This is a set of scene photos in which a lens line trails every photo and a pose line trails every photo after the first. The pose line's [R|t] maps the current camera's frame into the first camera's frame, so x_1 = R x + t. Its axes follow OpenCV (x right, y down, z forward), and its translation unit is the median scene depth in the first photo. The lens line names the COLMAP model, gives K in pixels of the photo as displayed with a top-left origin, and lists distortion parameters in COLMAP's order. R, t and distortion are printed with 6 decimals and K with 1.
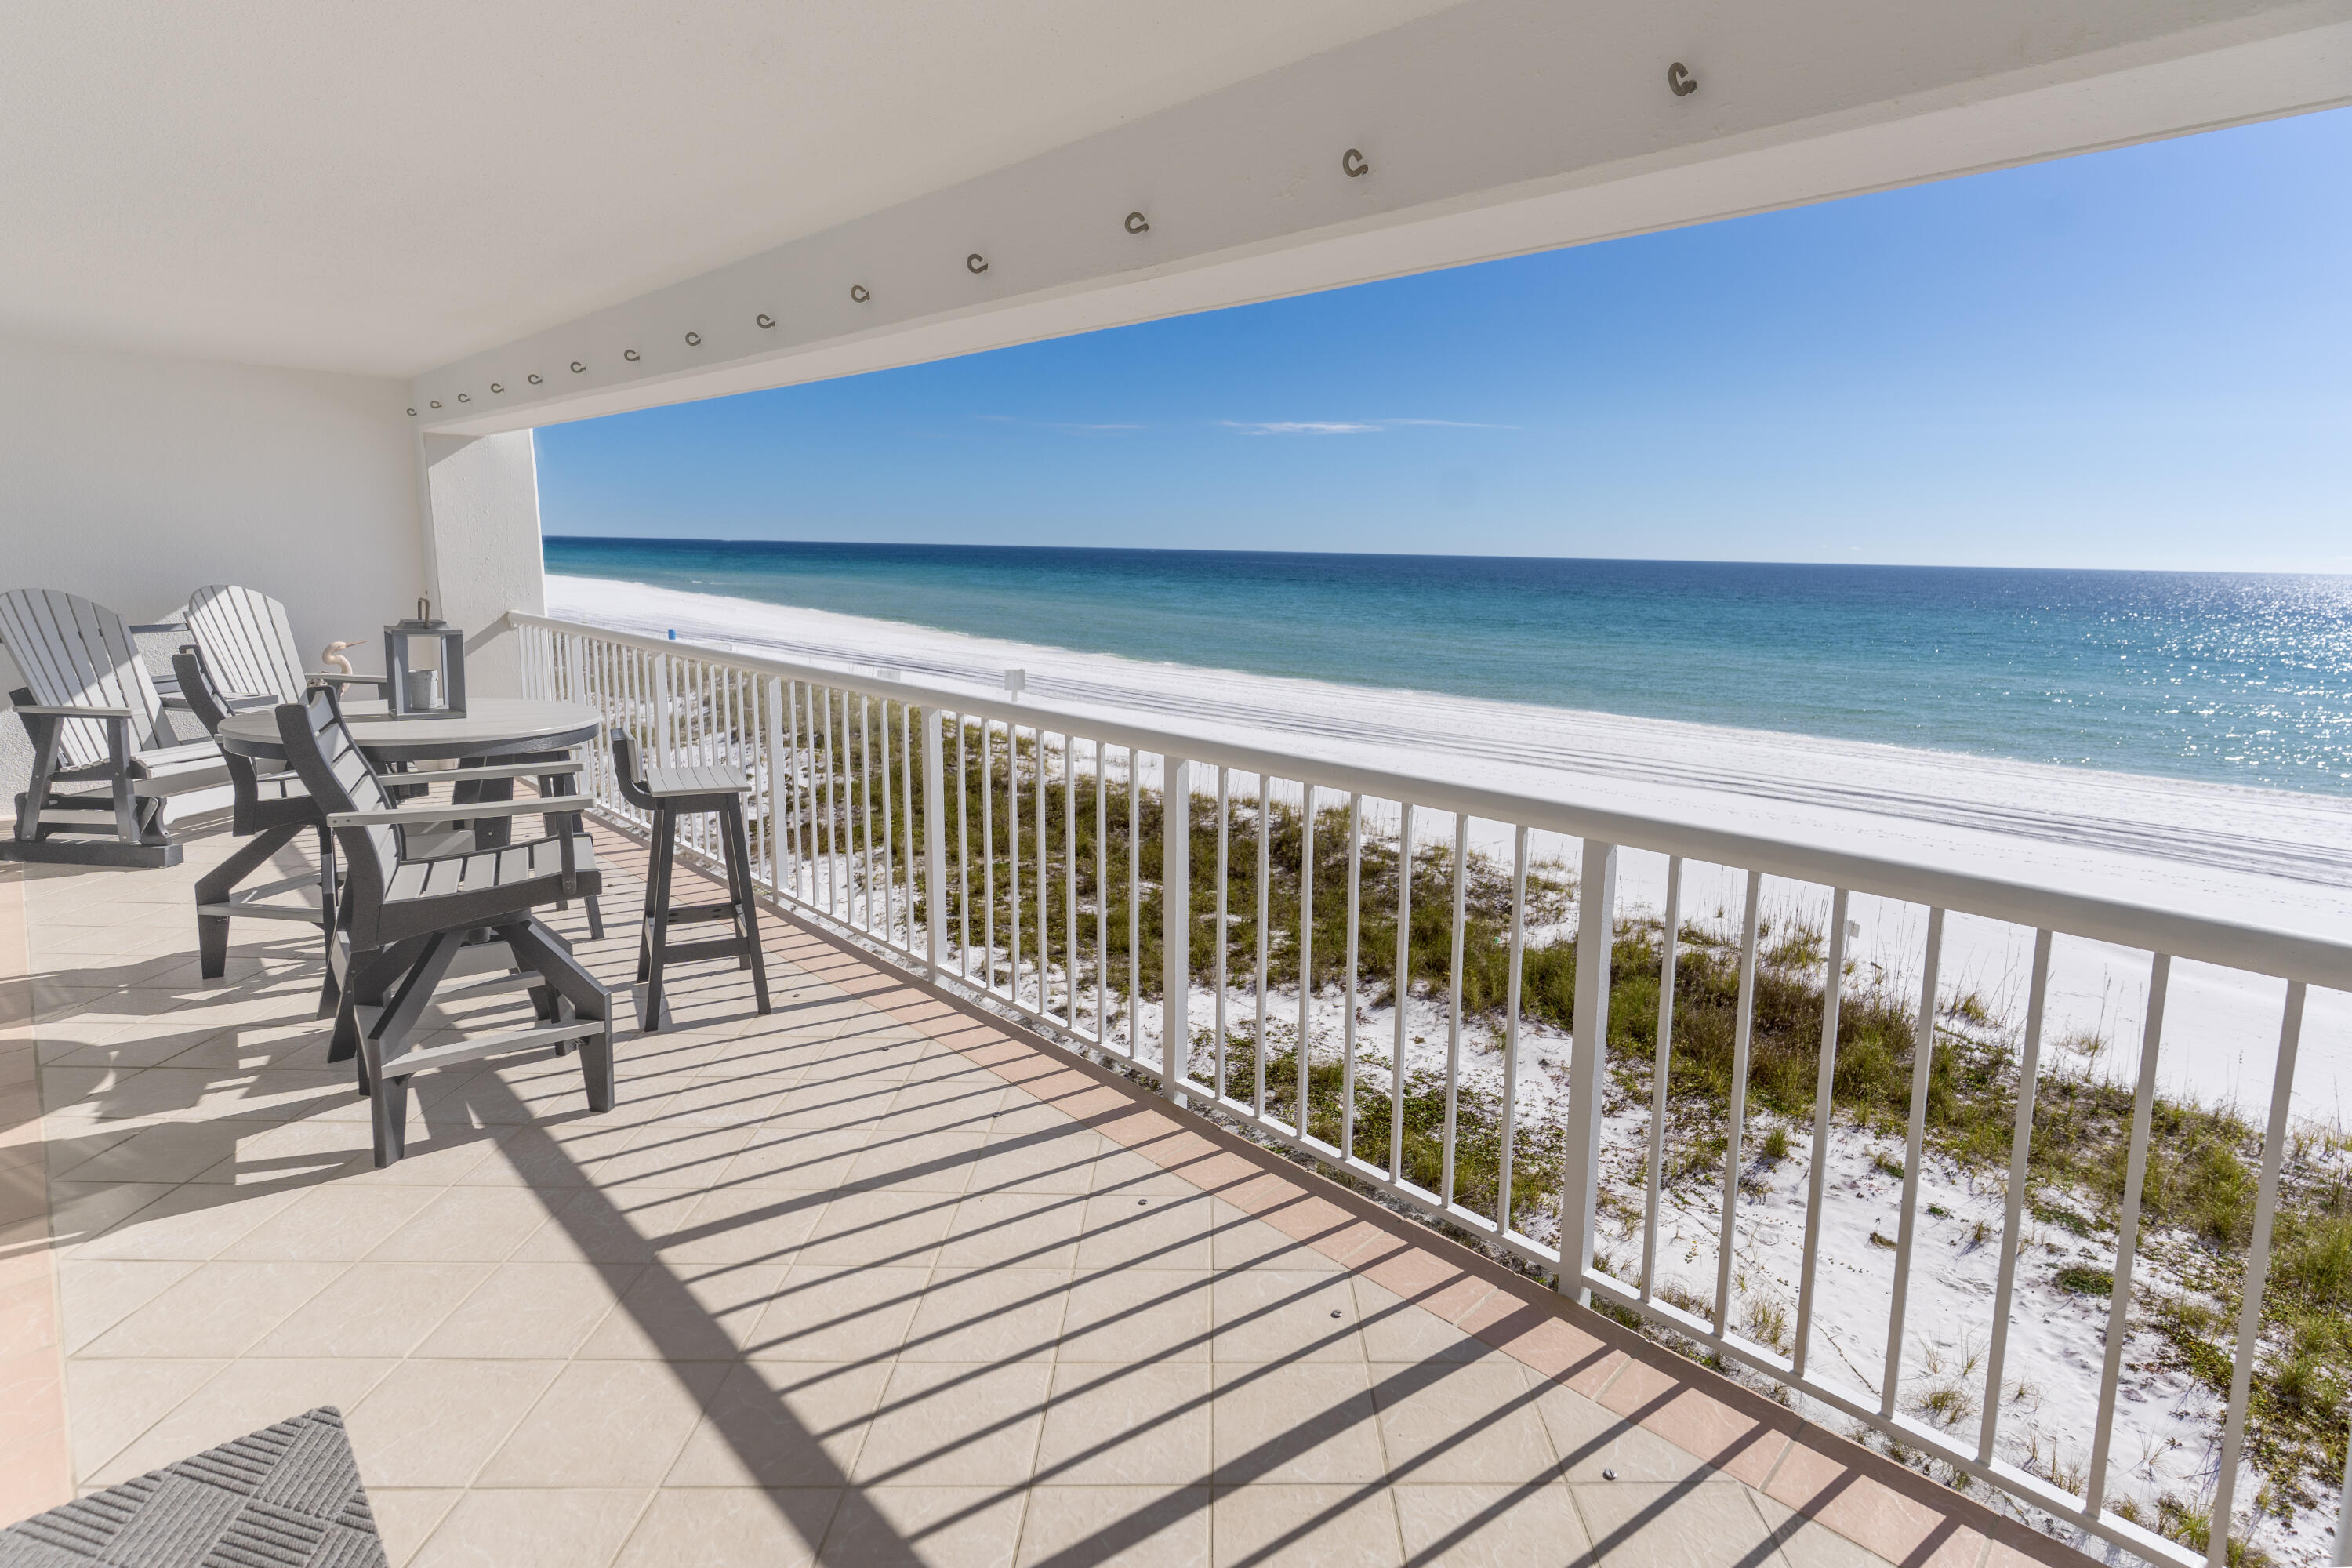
lens RADIAL K [[1151.4, 0, 1244.4], [0, 1151.4, 717.3], [0, 0, 1]] dist [0.002408, -0.000117]
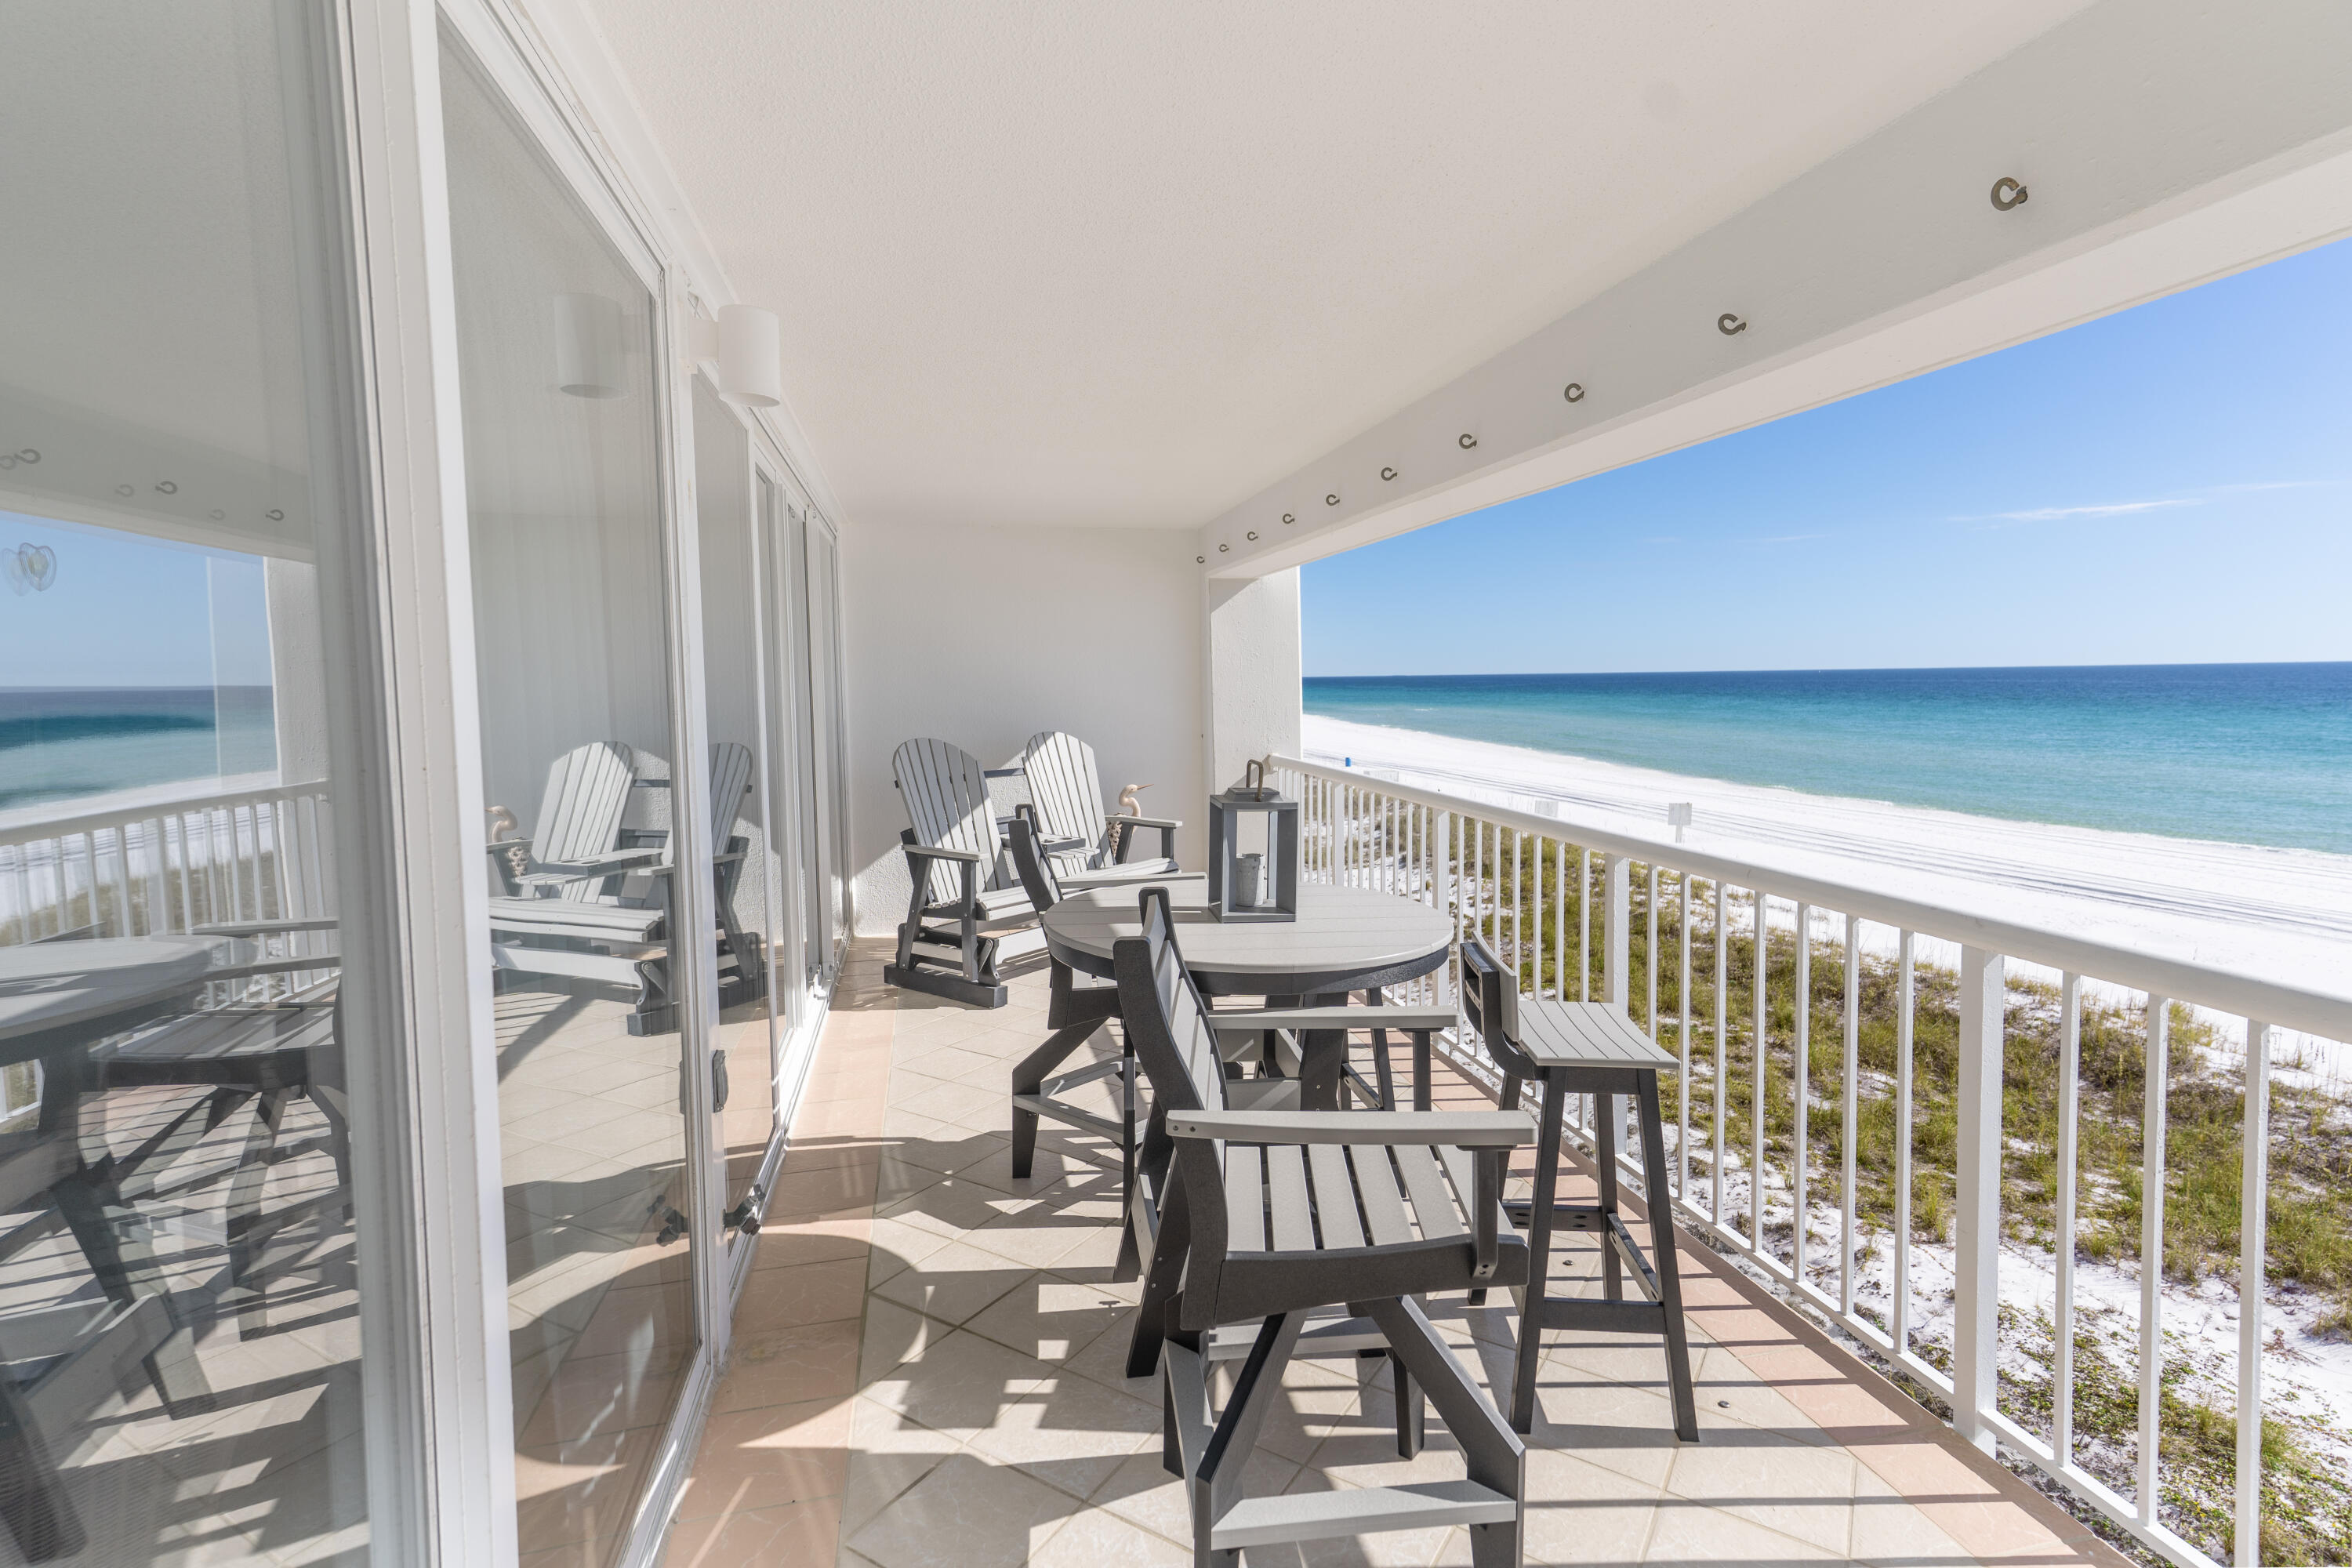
lens RADIAL K [[1139.1, 0, 1184.1], [0, 1139.1, 767.7], [0, 0, 1]] dist [0.004610, -0.000268]
pose [[0.824524, 0.012521, -0.565689, -0.076618], [-0.051192, 0.997306, -0.052541, -0.013155], [0.563507, 0.072280, 0.822943, 0.083615]]
